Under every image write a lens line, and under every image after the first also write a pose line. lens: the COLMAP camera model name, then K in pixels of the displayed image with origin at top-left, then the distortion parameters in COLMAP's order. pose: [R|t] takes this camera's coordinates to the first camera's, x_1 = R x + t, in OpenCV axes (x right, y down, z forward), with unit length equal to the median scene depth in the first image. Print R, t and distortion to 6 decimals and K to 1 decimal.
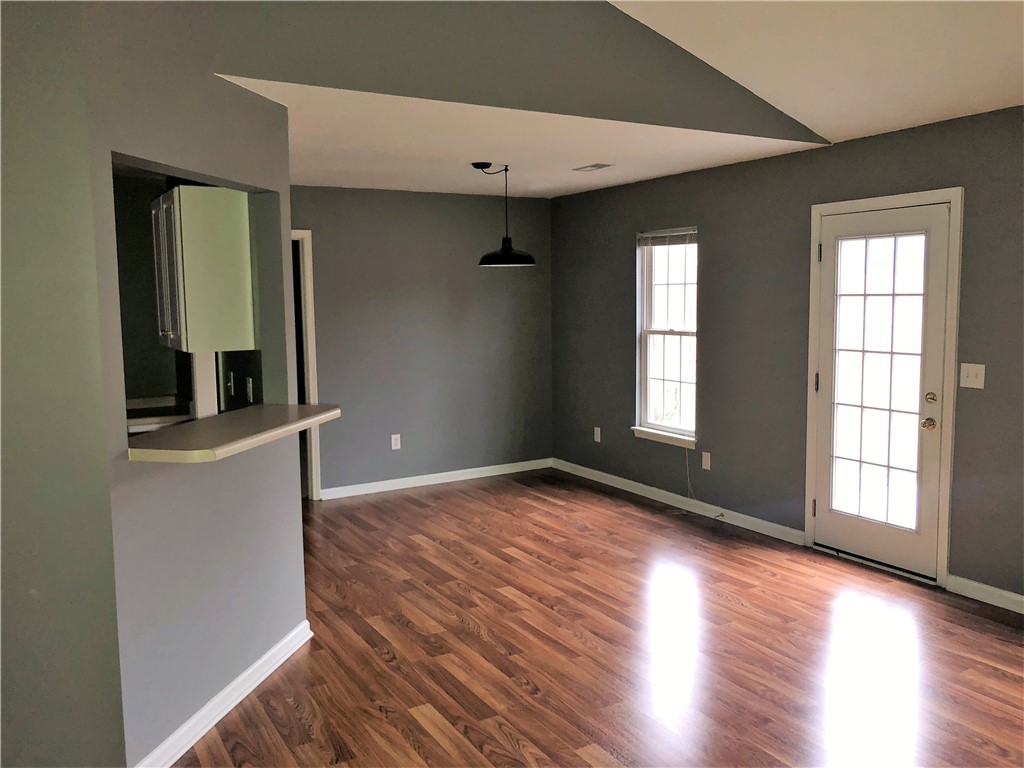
lens RADIAL K [[841.8, 0, 514.5], [0, 841.8, 375.8], [0, 0, 1]] dist [0.037260, -0.020294]
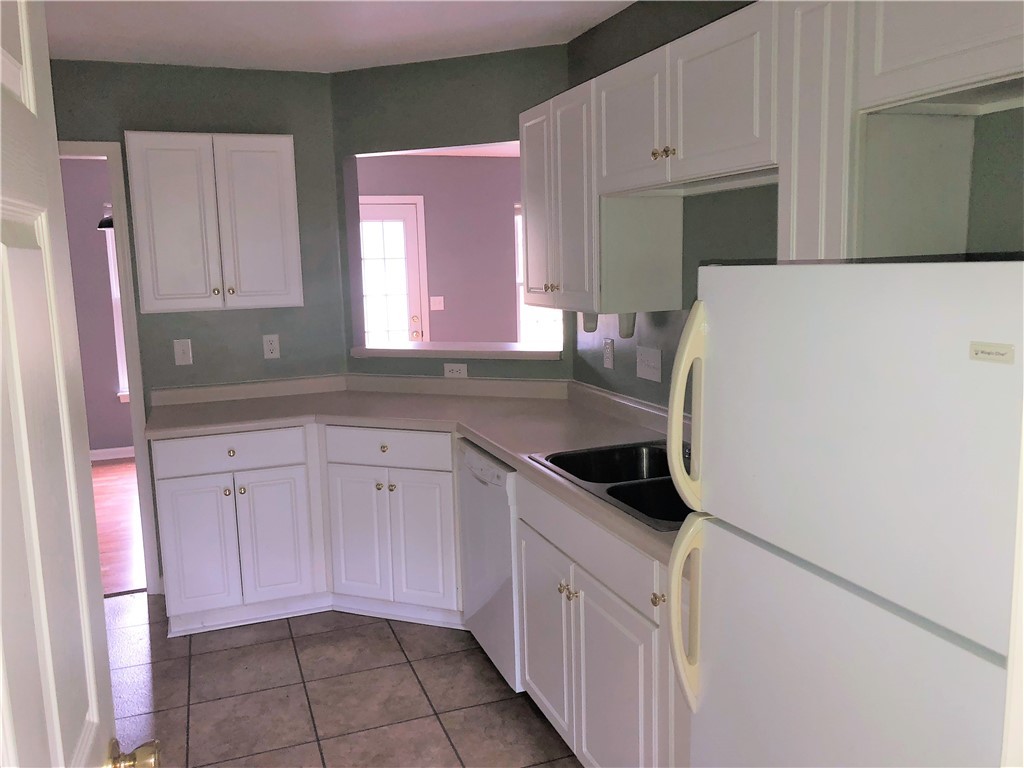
lens RADIAL K [[841.8, 0, 512.5], [0, 841.8, 382.2], [0, 0, 1]] dist [0.037260, -0.020294]
pose [[0.185724, -0.135259, 0.973248, -1.027735], [0.114954, 0.986670, 0.115188, -0.019204], [-0.975855, 0.090486, 0.198796, 0.443494]]
